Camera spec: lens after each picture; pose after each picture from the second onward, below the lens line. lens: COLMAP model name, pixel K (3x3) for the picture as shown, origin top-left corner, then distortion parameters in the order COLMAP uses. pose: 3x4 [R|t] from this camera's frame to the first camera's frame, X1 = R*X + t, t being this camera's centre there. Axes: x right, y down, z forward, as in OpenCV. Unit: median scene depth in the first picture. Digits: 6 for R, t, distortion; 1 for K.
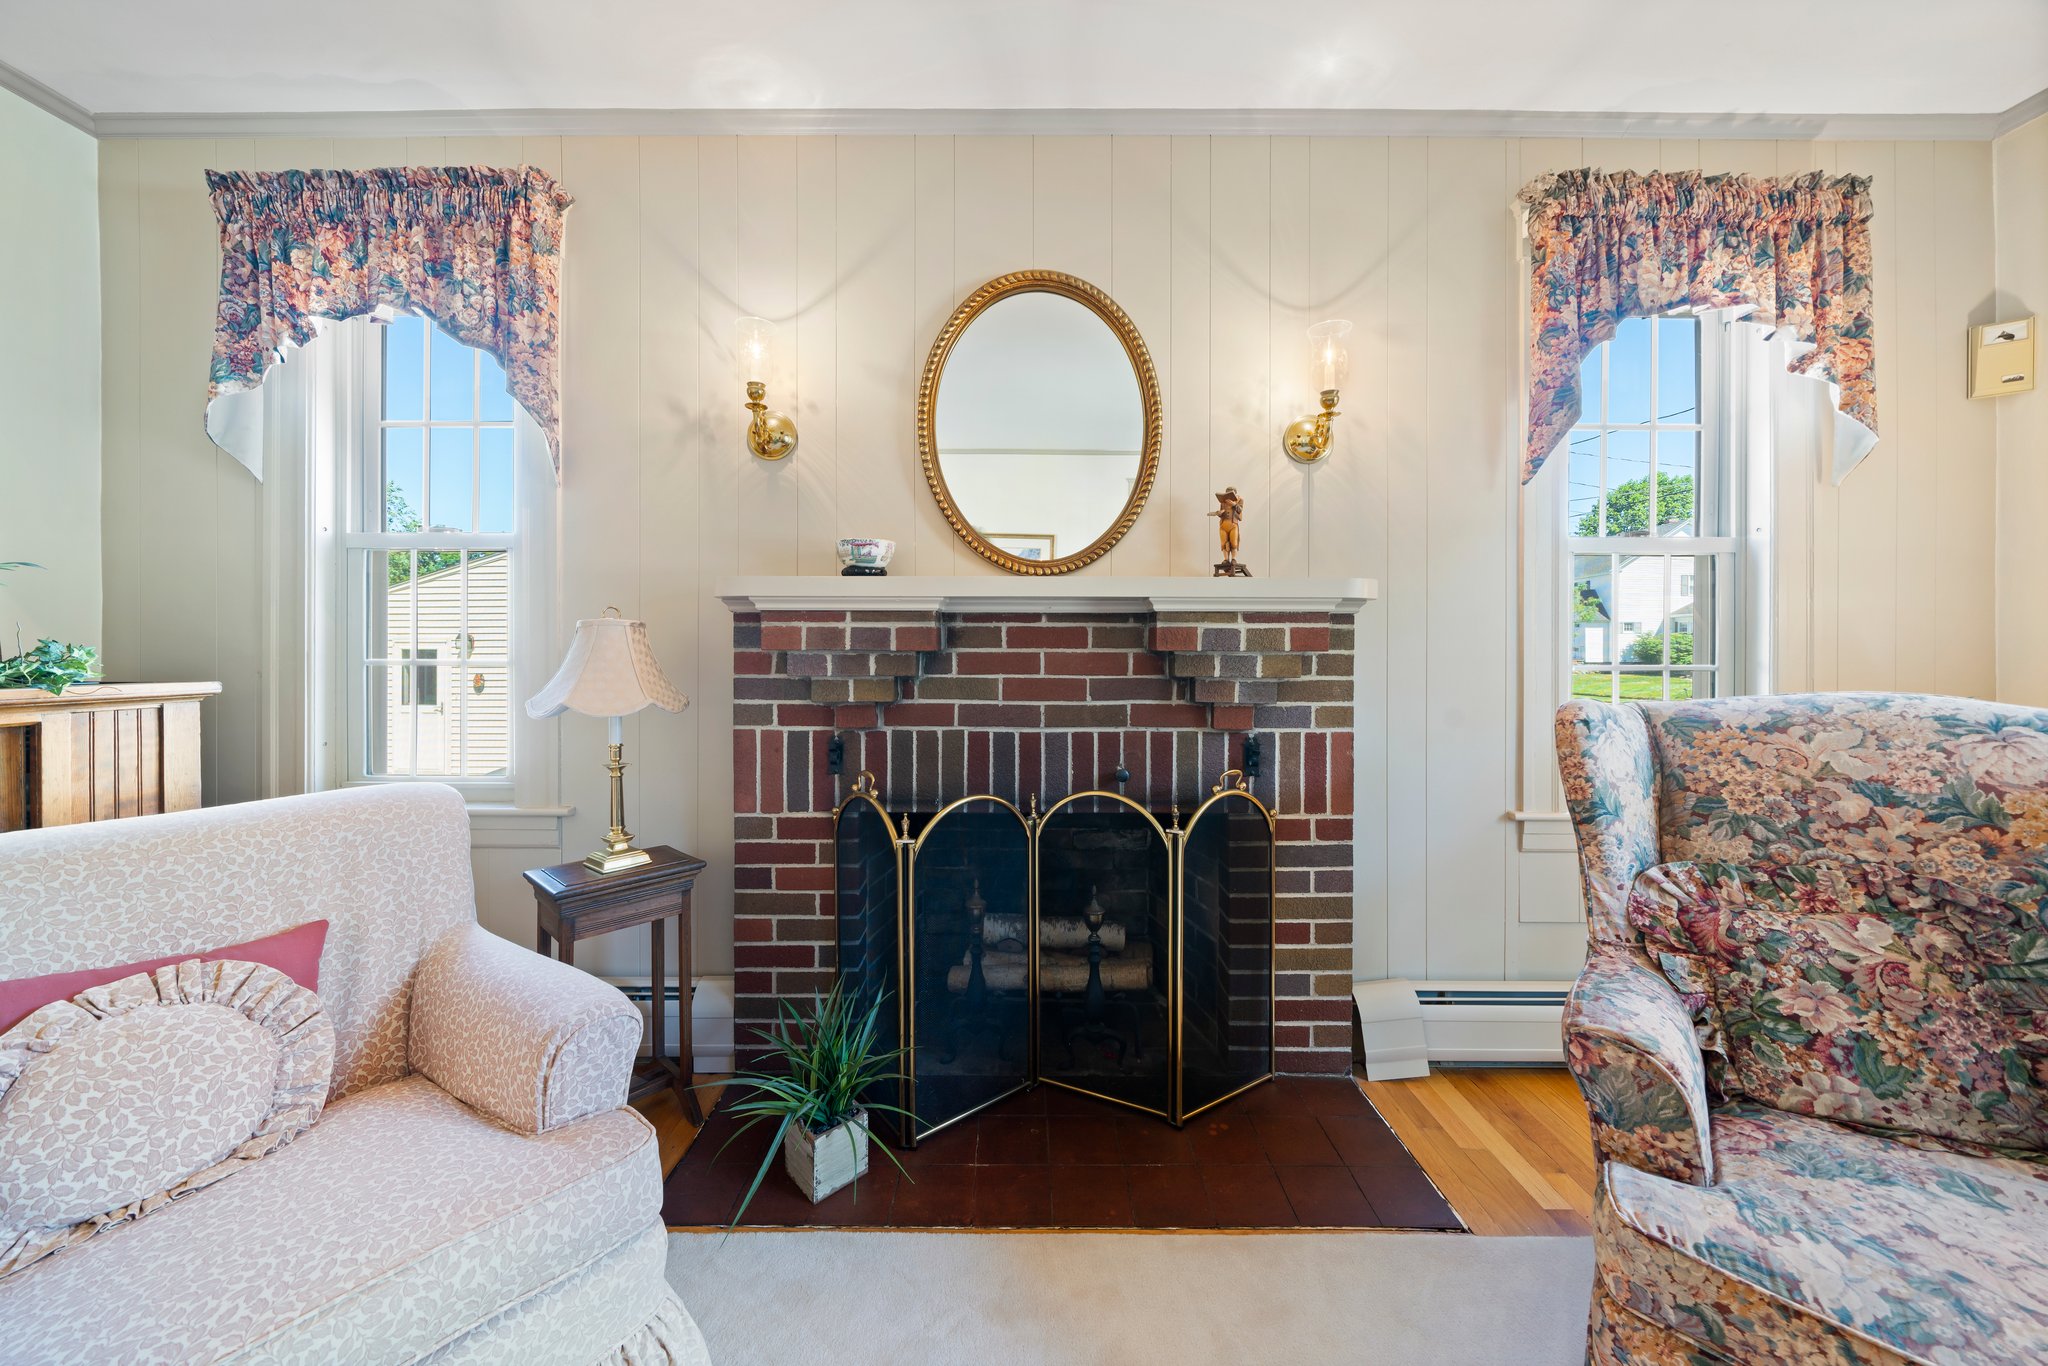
lens RADIAL K [[700.0, 0, 1015.6], [0, 700.0, 645.6], [0, 0, 1]] dist [-0.008299, 0.000202]
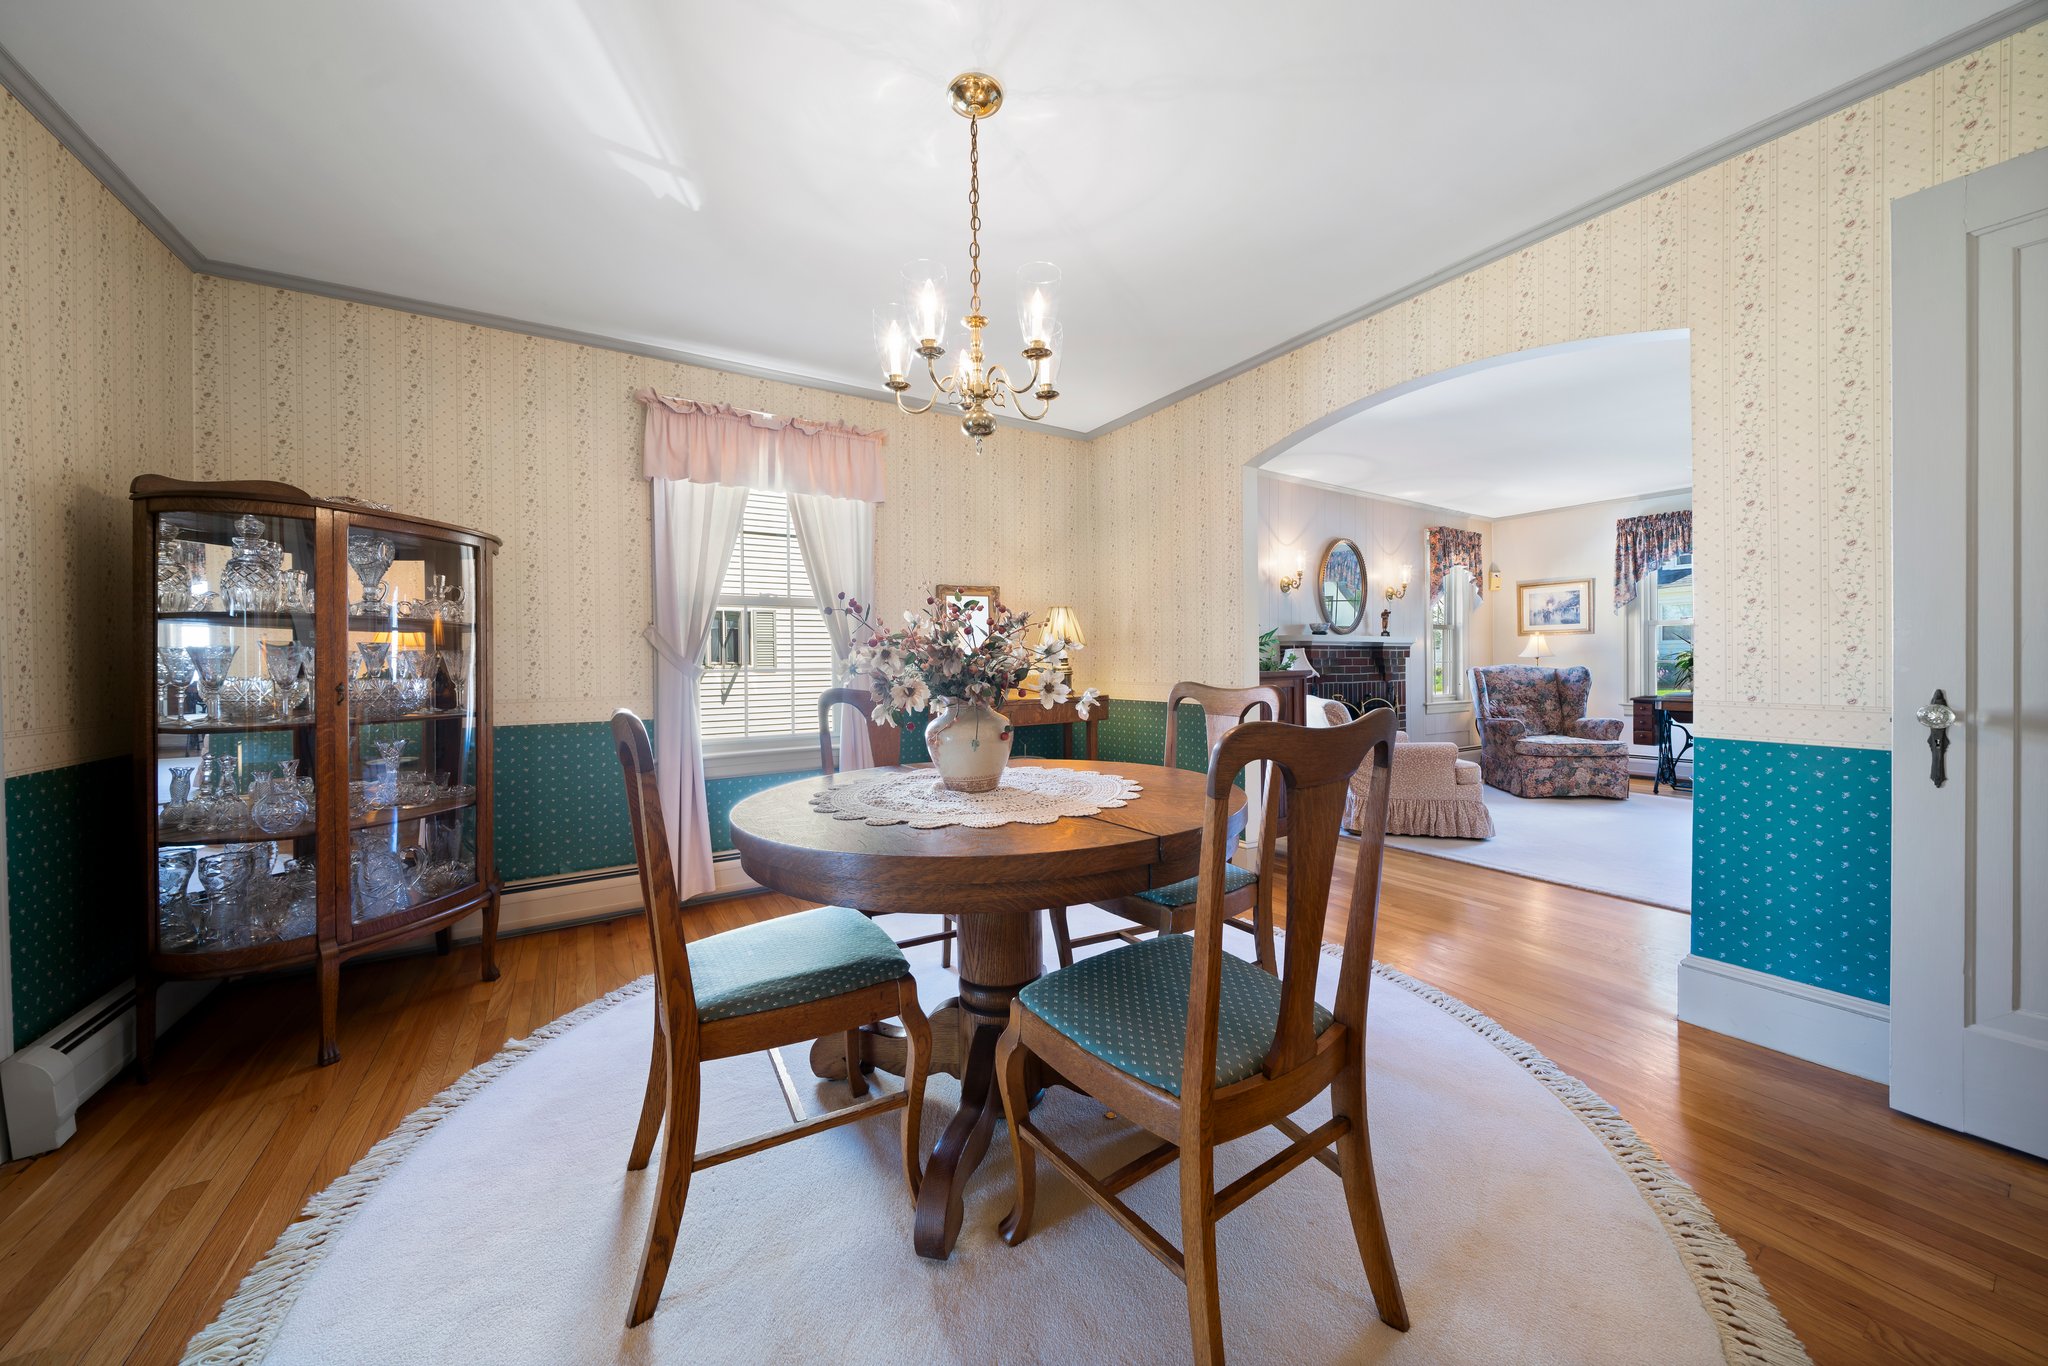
lens RADIAL K [[700.0, 0, 1015.6], [0, 700.0, 645.6], [0, 0, 1]] dist [-0.008299, 0.000202]
pose [[0.849063, 0.003502, 0.528279, -3.003300], [0.007558, 0.999795, -0.018774, 0.001483], [-0.528237, 0.019933, 0.848863, -0.926251]]
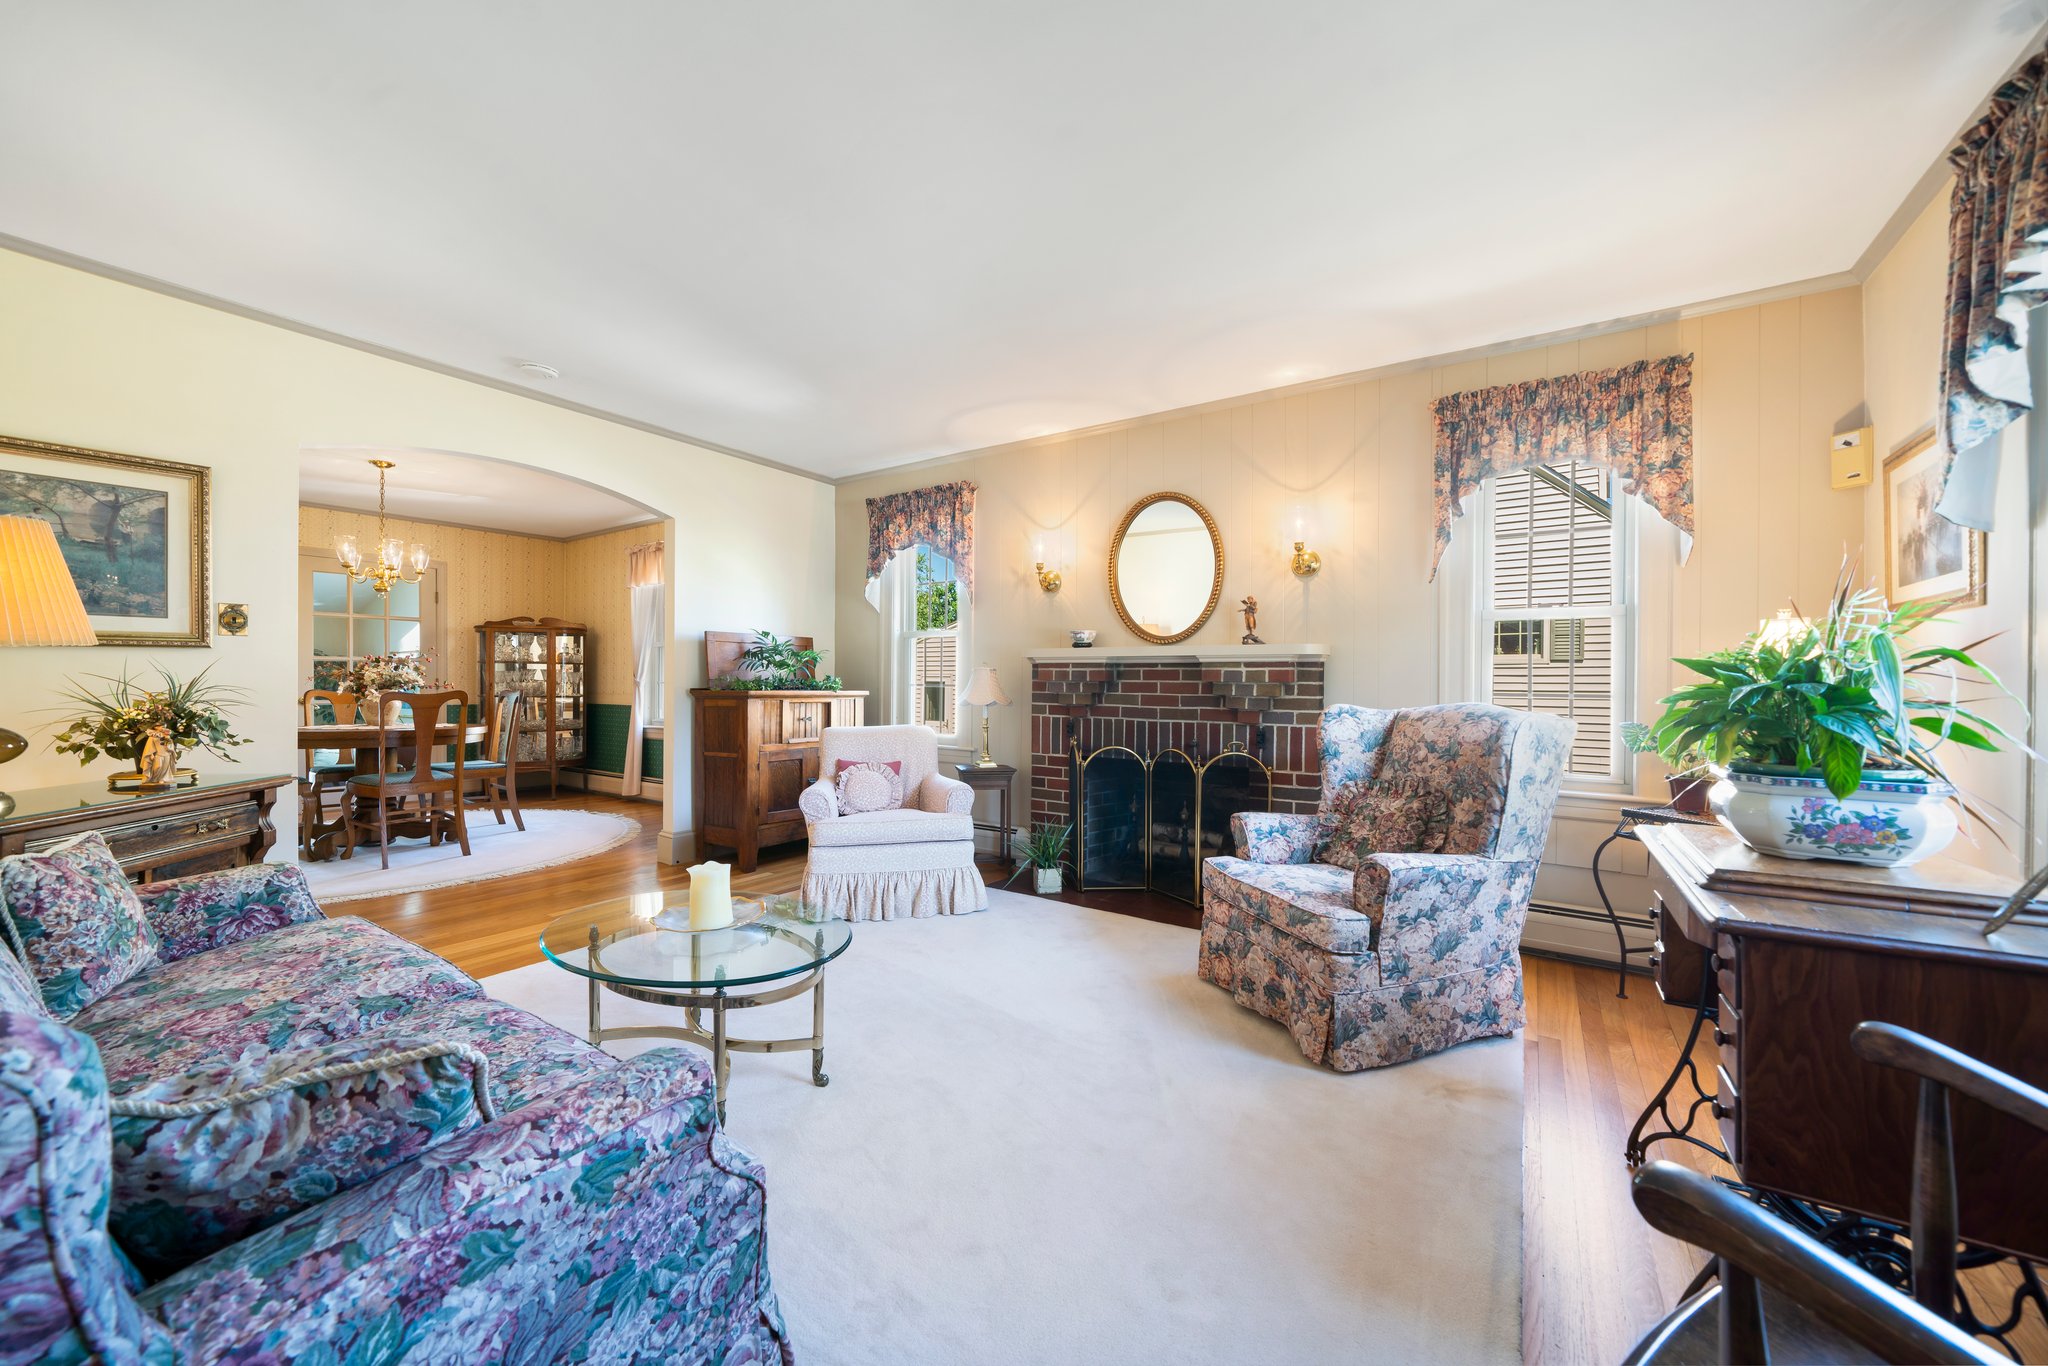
lens RADIAL K [[778.5, 0, 1016.2], [0, 778.5, 668.6], [0, 0, 1]] dist [-0.001270, -0.000187]
pose [[0.821277, -0.004110, -0.570515, 0.993784], [-0.006839, 0.999831, -0.017048, 0.011324], [0.570489, 0.017903, 0.821110, -1.100276]]
